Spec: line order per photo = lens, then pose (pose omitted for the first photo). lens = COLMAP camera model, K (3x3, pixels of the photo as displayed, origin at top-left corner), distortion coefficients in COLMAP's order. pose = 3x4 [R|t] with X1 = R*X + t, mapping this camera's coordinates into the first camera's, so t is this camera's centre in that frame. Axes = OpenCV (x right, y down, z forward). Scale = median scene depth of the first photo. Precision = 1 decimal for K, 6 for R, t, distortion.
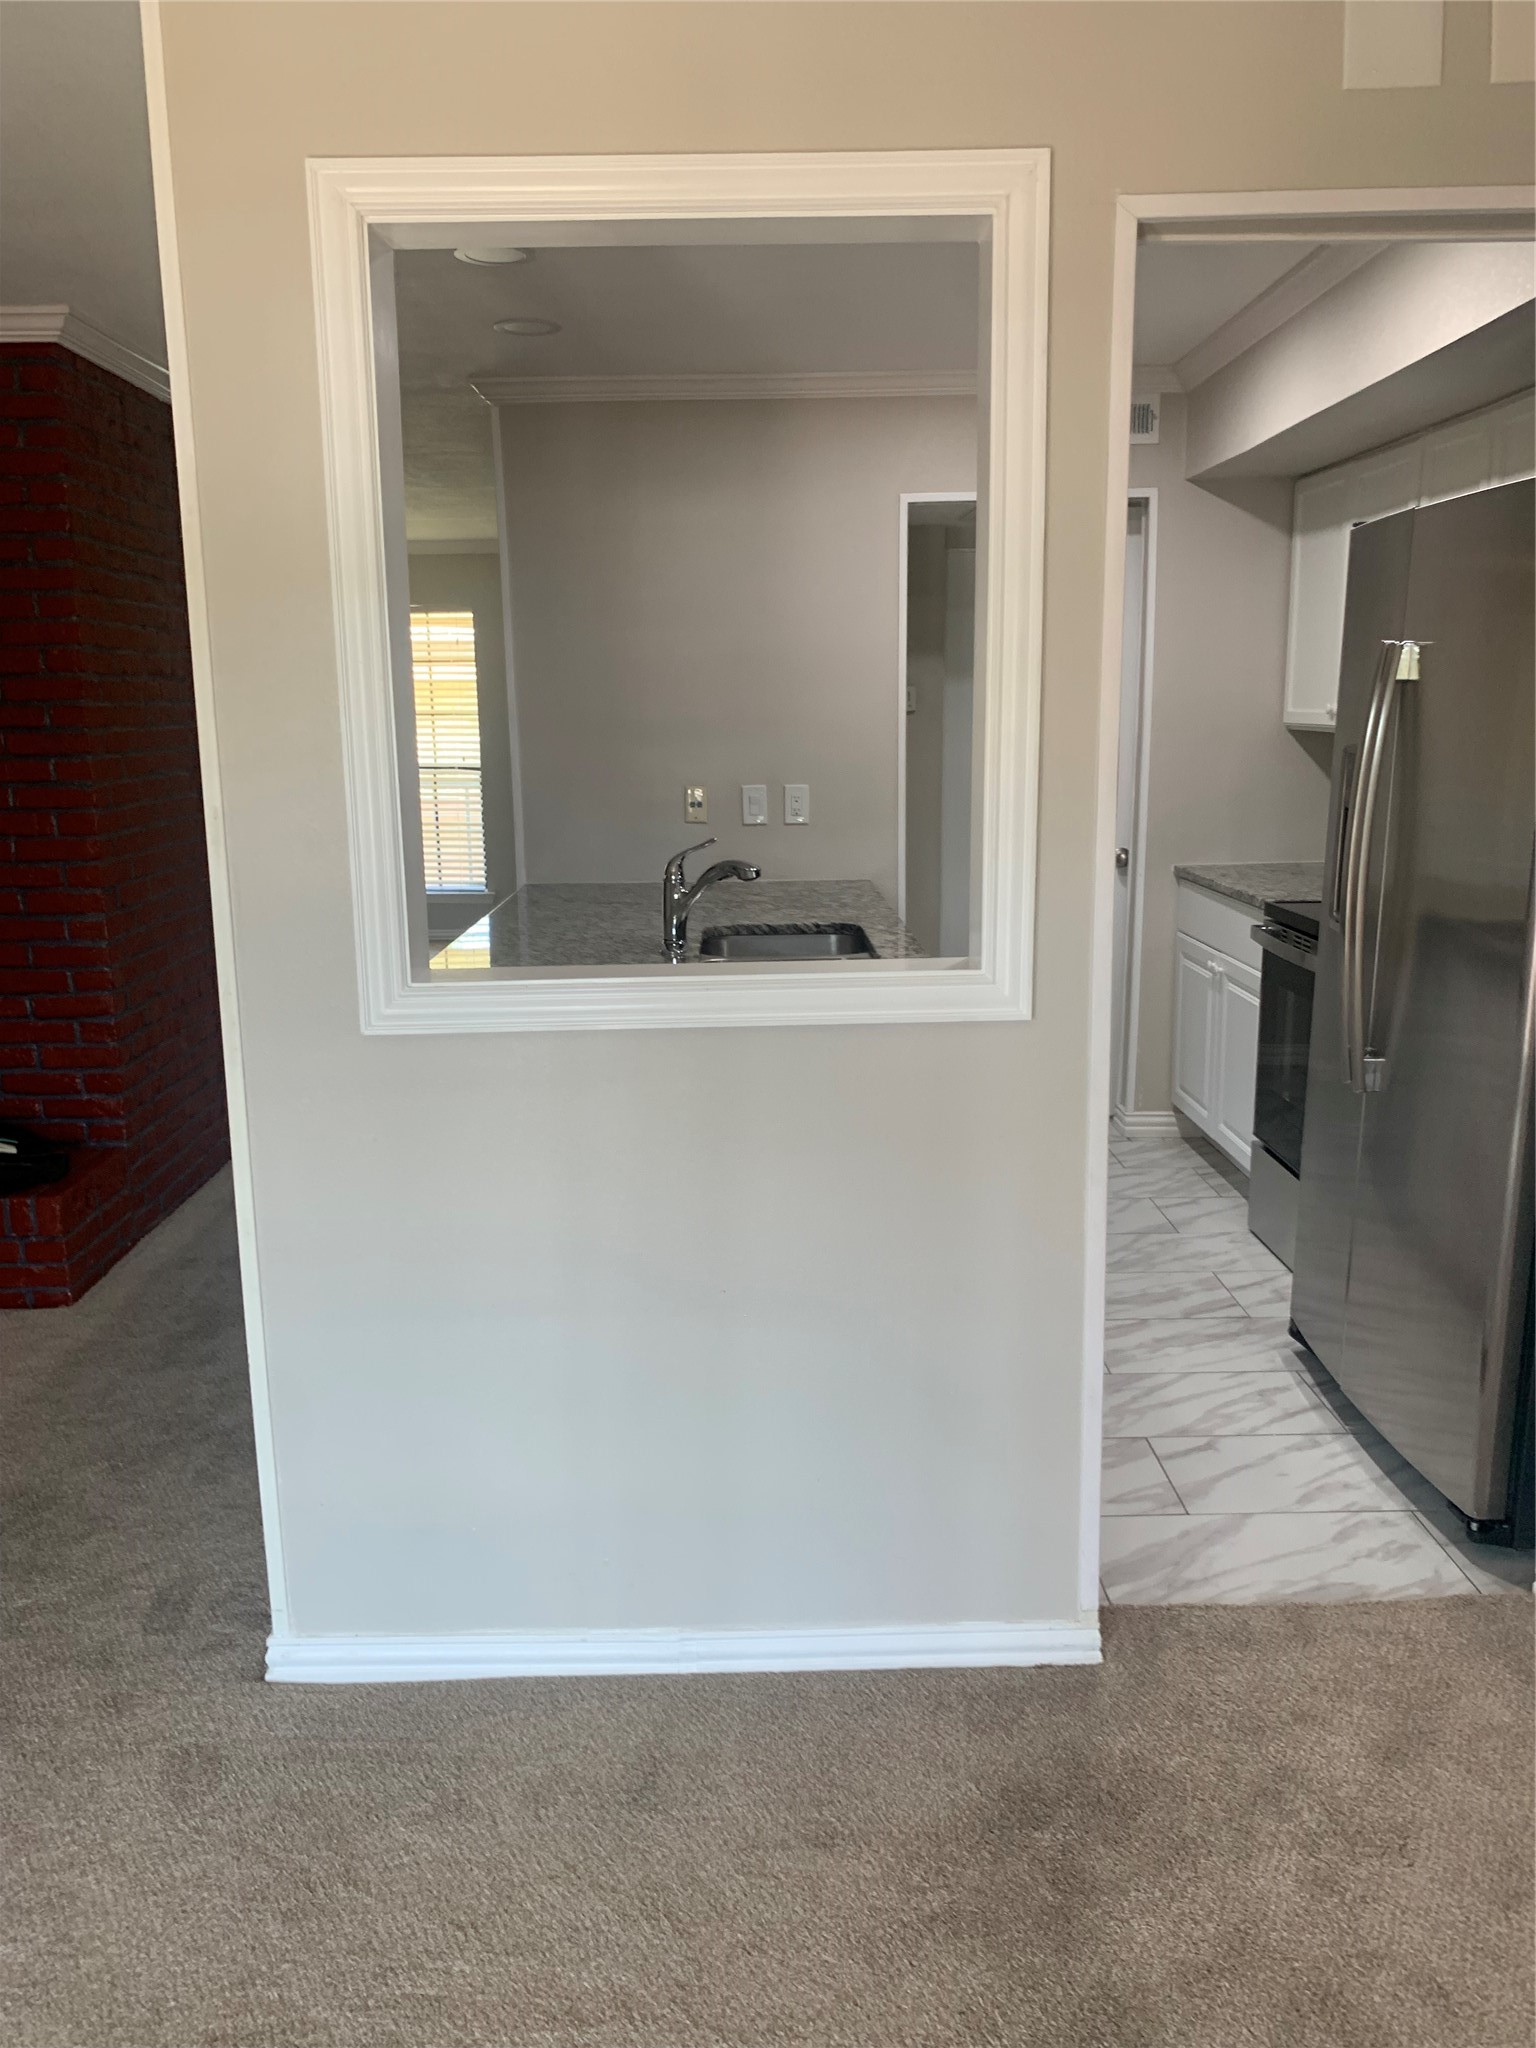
lens RADIAL K [[1594.5, 0, 781.3], [0, 1594.5, 1015.6], [0, 0, 1]] dist [0.040102, -0.034930]
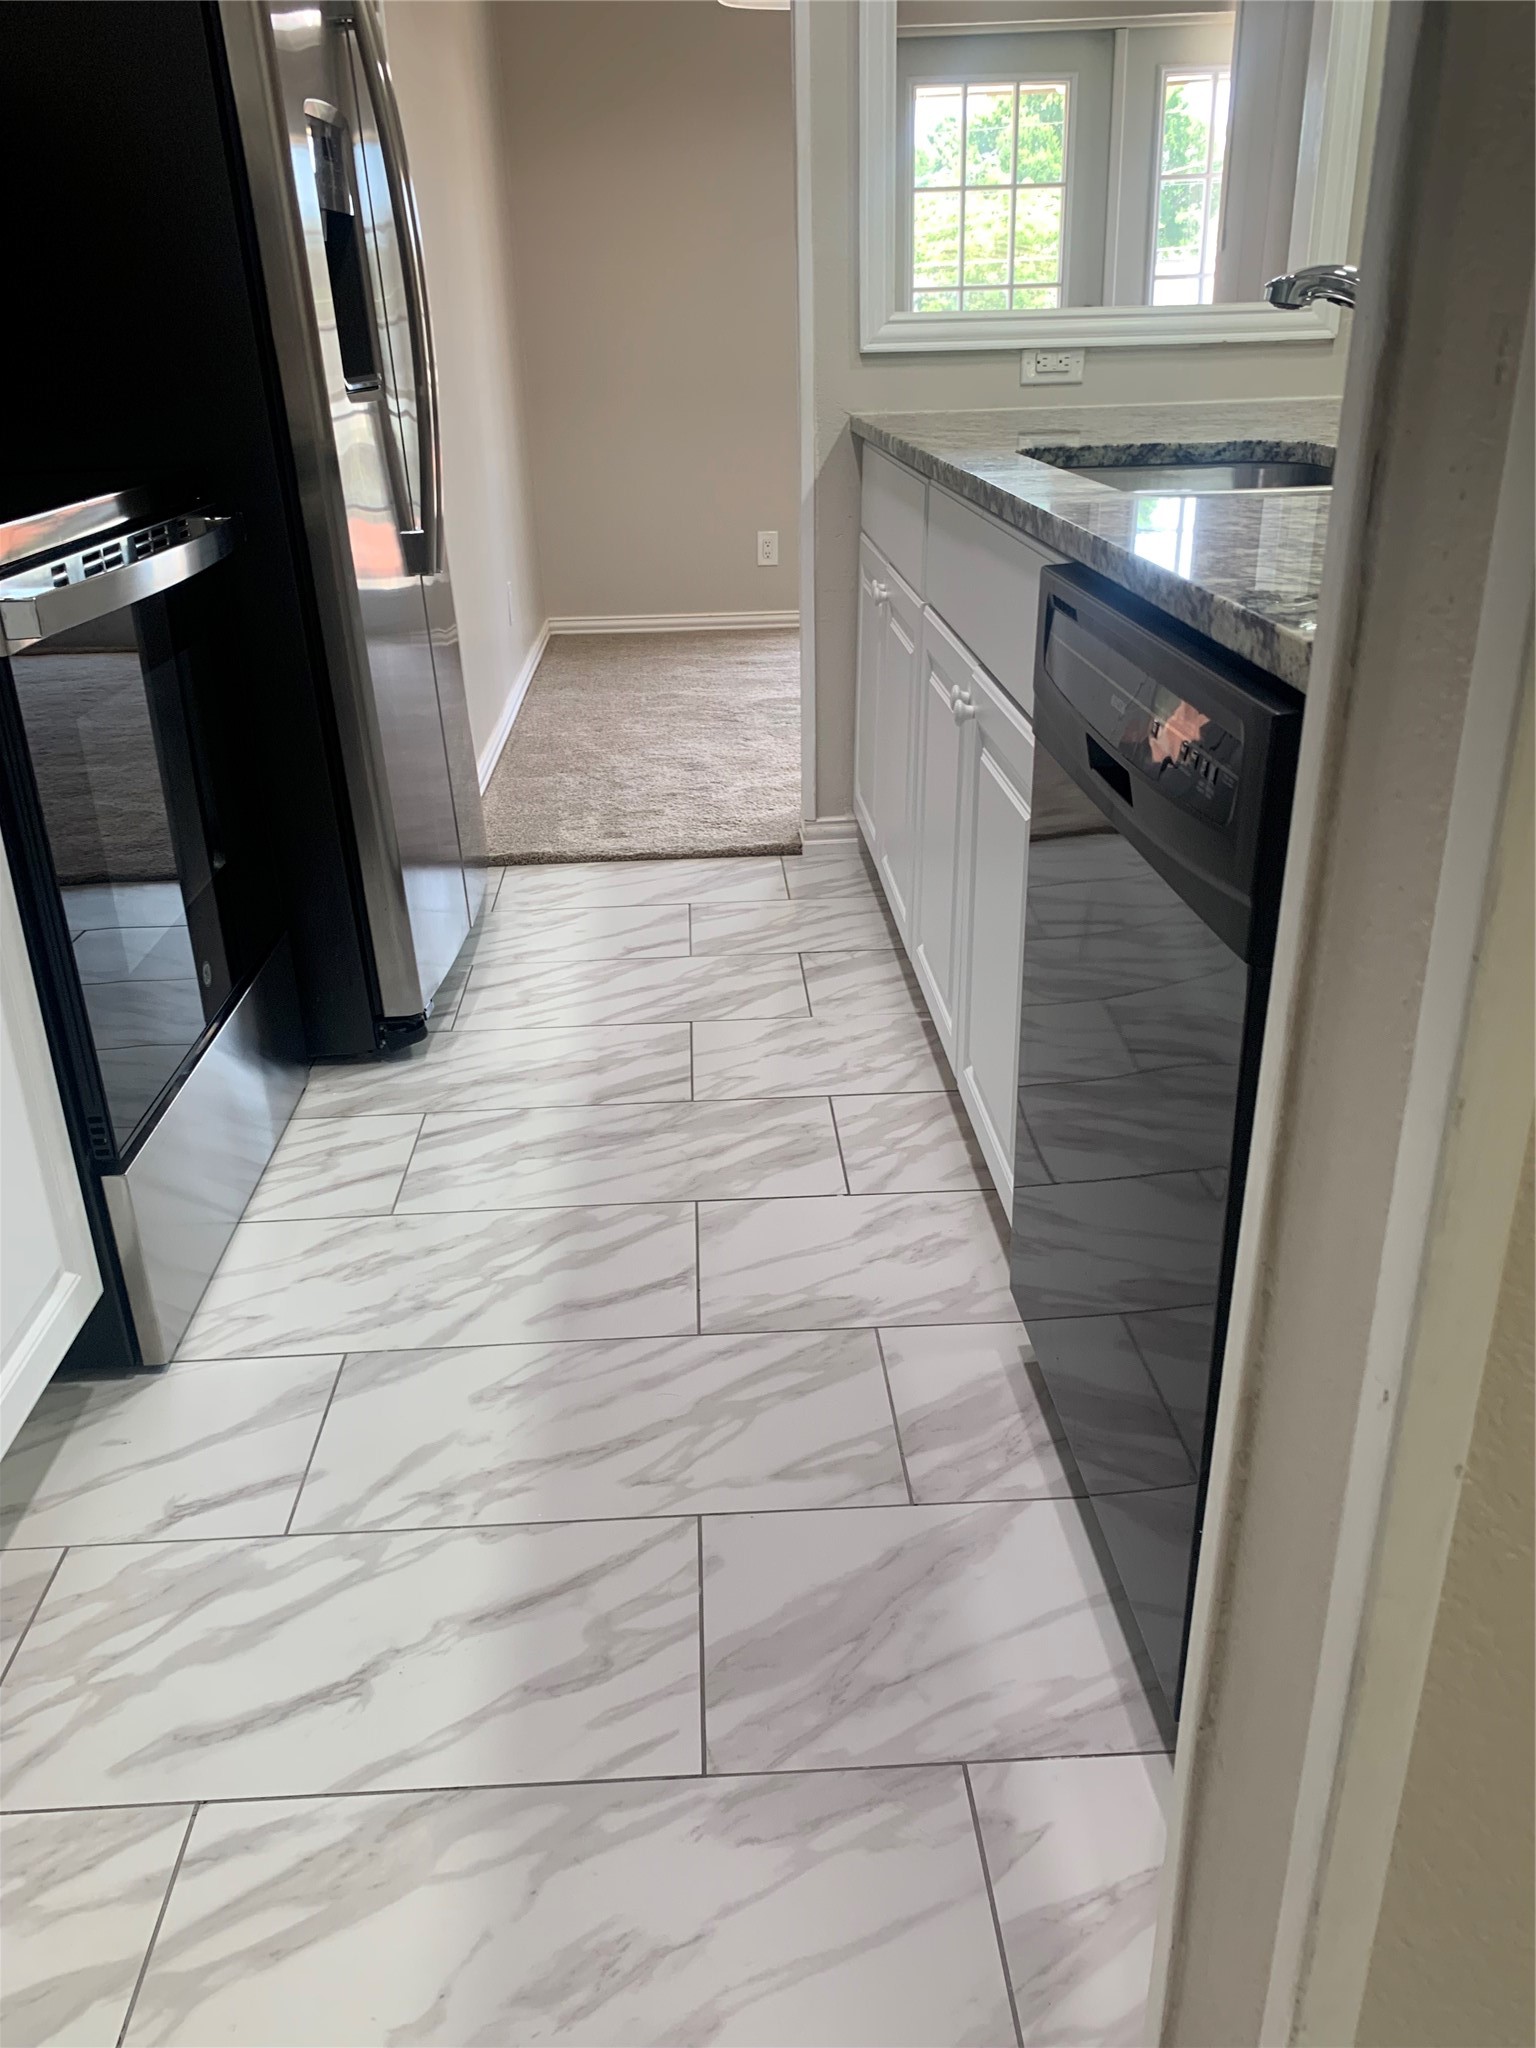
lens RADIAL K [[1594.5, 0, 765.9], [0, 1594.5, 1022.0], [0, 0, 1]] dist [0.040102, -0.034930]
pose [[-0.998906, 0.046247, -0.006946, 0.149644], [0.034402, 0.827284, 0.560729, -0.178086], [0.031678, 0.559876, -0.827970, 1.403664]]
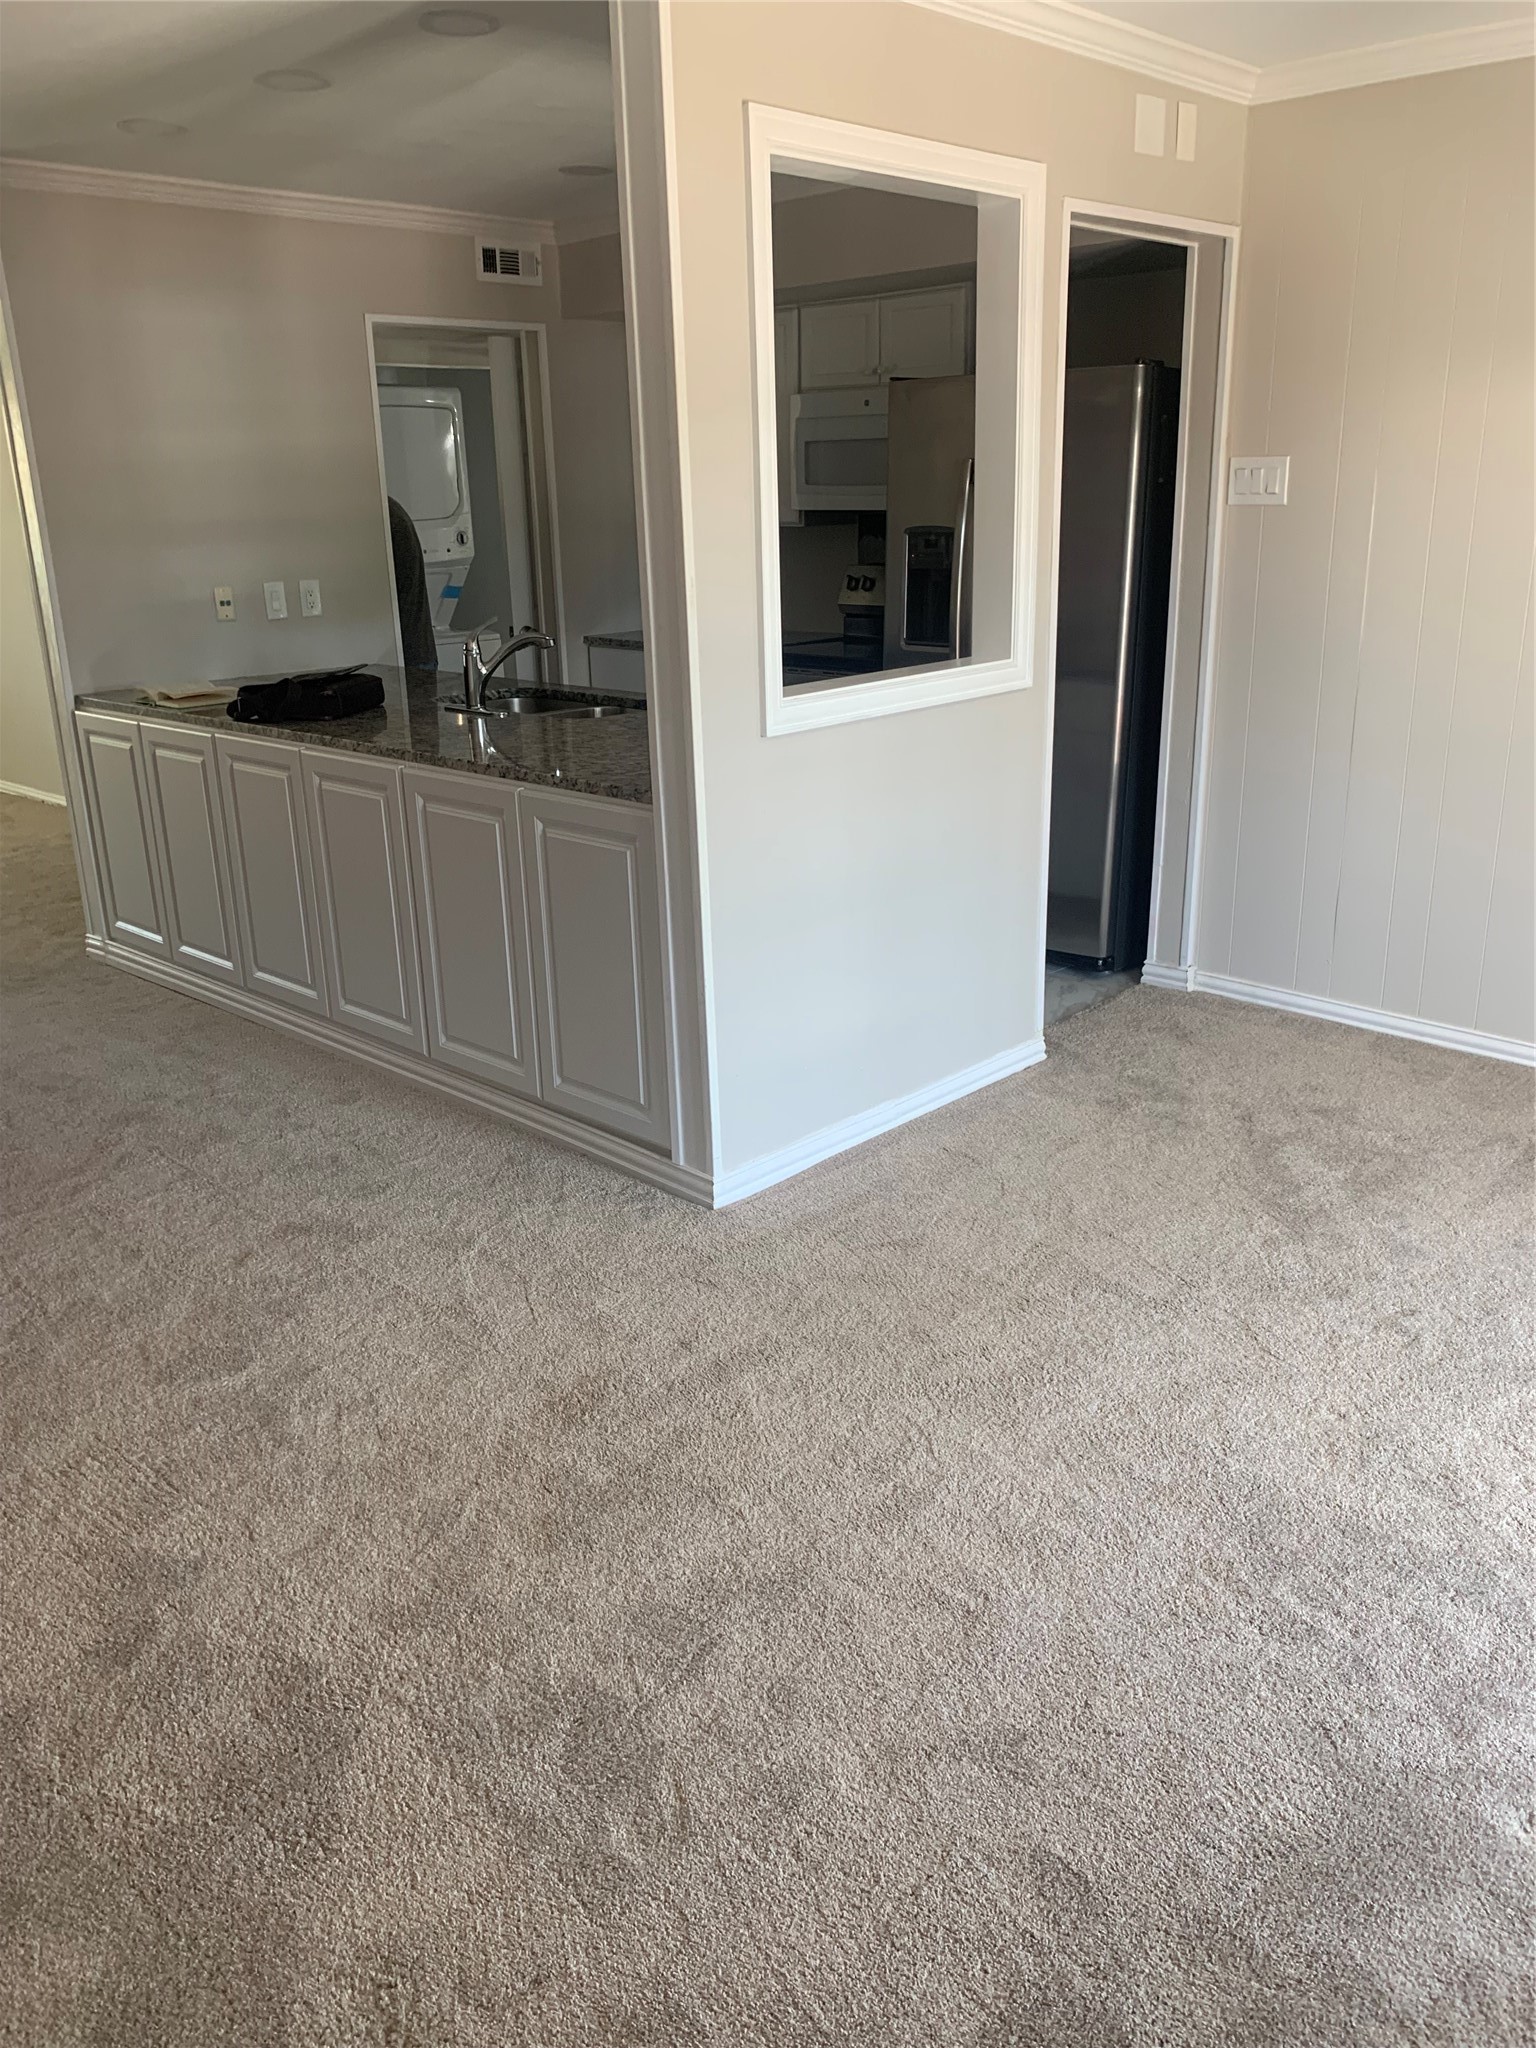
lens RADIAL K [[1594.5, 0, 767.4], [0, 1594.5, 1030.4], [0, 0, 1]] dist [0.040102, -0.034930]
pose [[0.701606, -0.229263, 0.674676, -0.729988], [0.146117, 0.972996, 0.178686, 0.007876], [-0.697423, -0.026786, 0.716159, -0.029395]]
